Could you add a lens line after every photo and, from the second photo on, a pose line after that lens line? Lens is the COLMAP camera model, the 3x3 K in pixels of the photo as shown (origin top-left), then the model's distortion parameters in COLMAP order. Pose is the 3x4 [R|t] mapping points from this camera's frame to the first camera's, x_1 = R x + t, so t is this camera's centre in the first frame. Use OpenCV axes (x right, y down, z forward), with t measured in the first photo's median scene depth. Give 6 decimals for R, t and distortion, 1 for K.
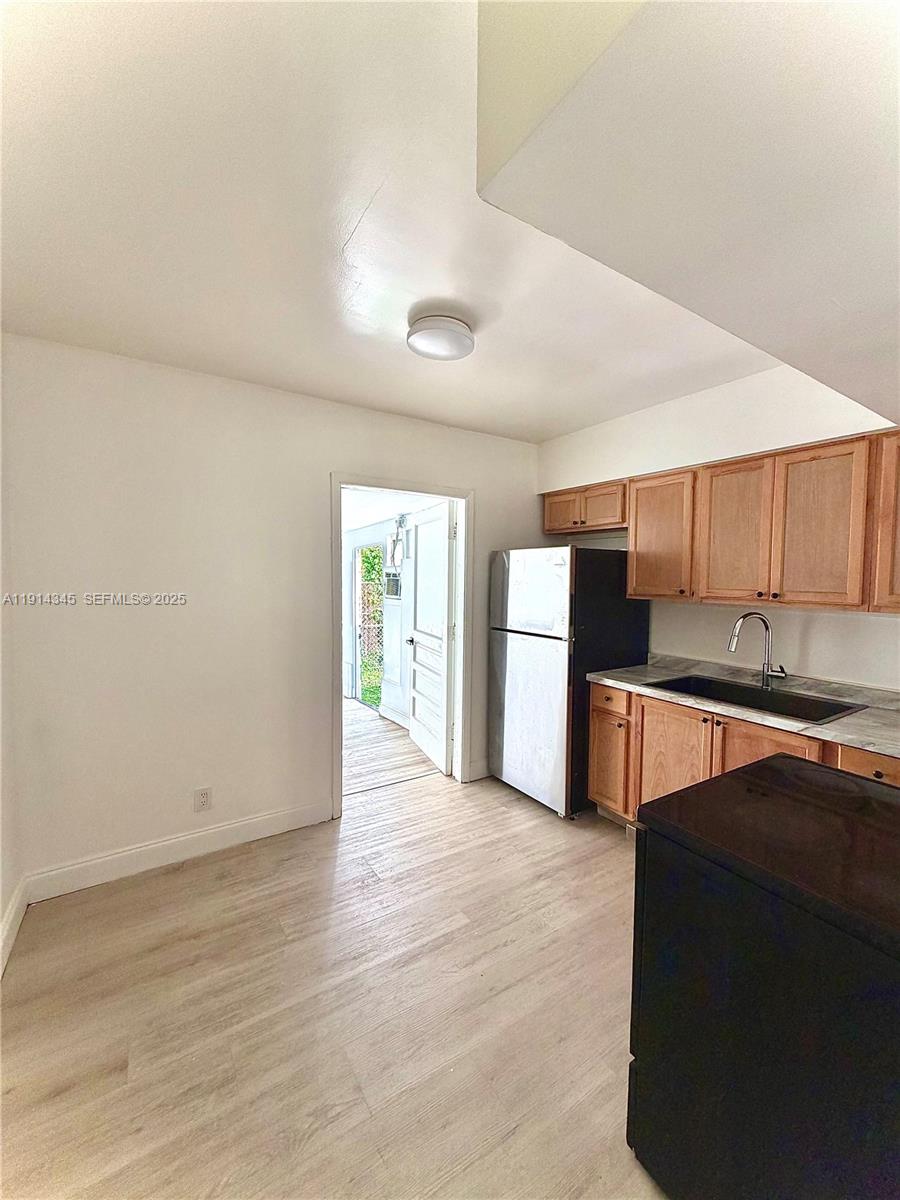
lens RADIAL K [[476.4, 0, 452.6], [0, 476.4, 598.9], [0, 0, 1]] dist [-0.001018, 0.000259]
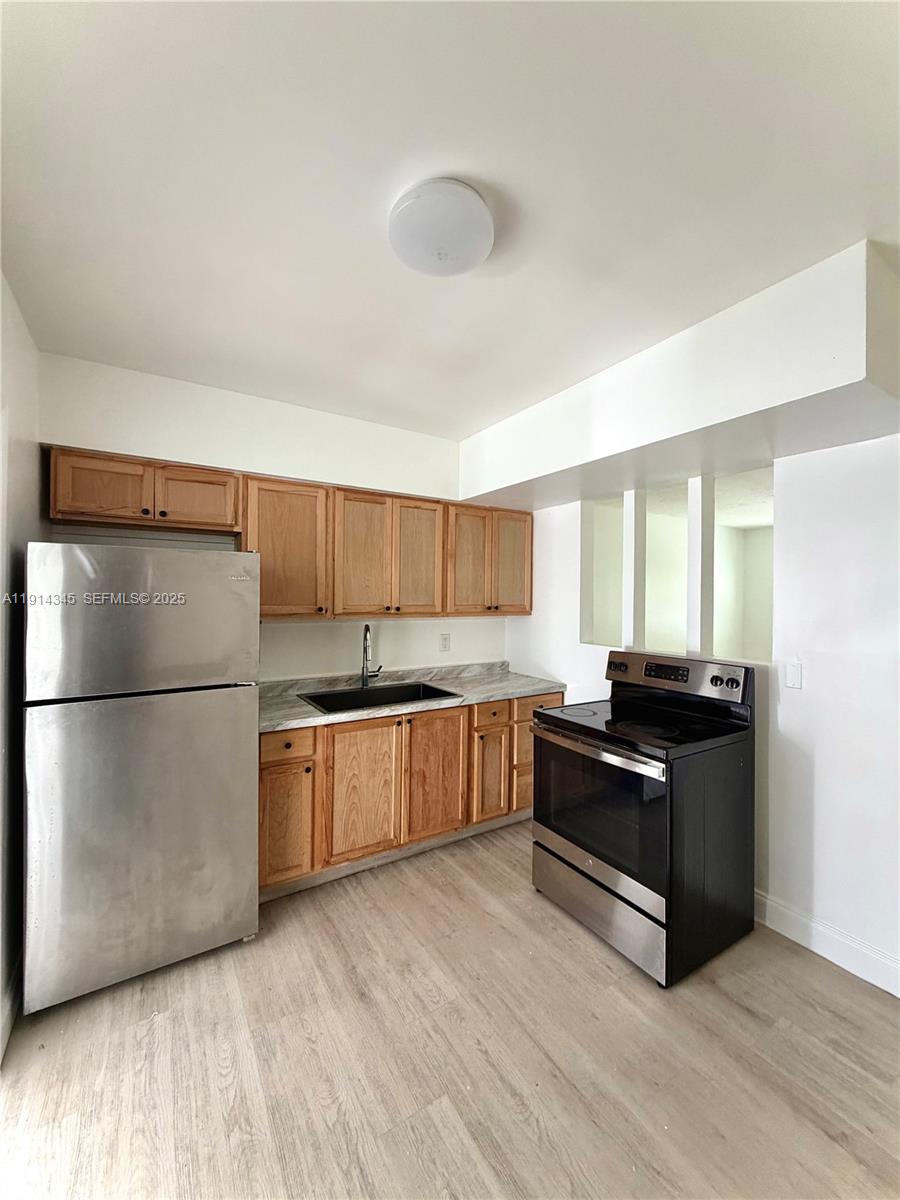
lens RADIAL K [[476.4, 0, 452.6], [0, 476.4, 596.7], [0, 0, 1]] dist [-0.001018, 0.000259]
pose [[0.011342, -0.012620, 0.999856, -0.538124], [0.042012, 0.999043, 0.012133, -0.045664], [-0.999053, 0.041868, 0.011861, 0.792406]]
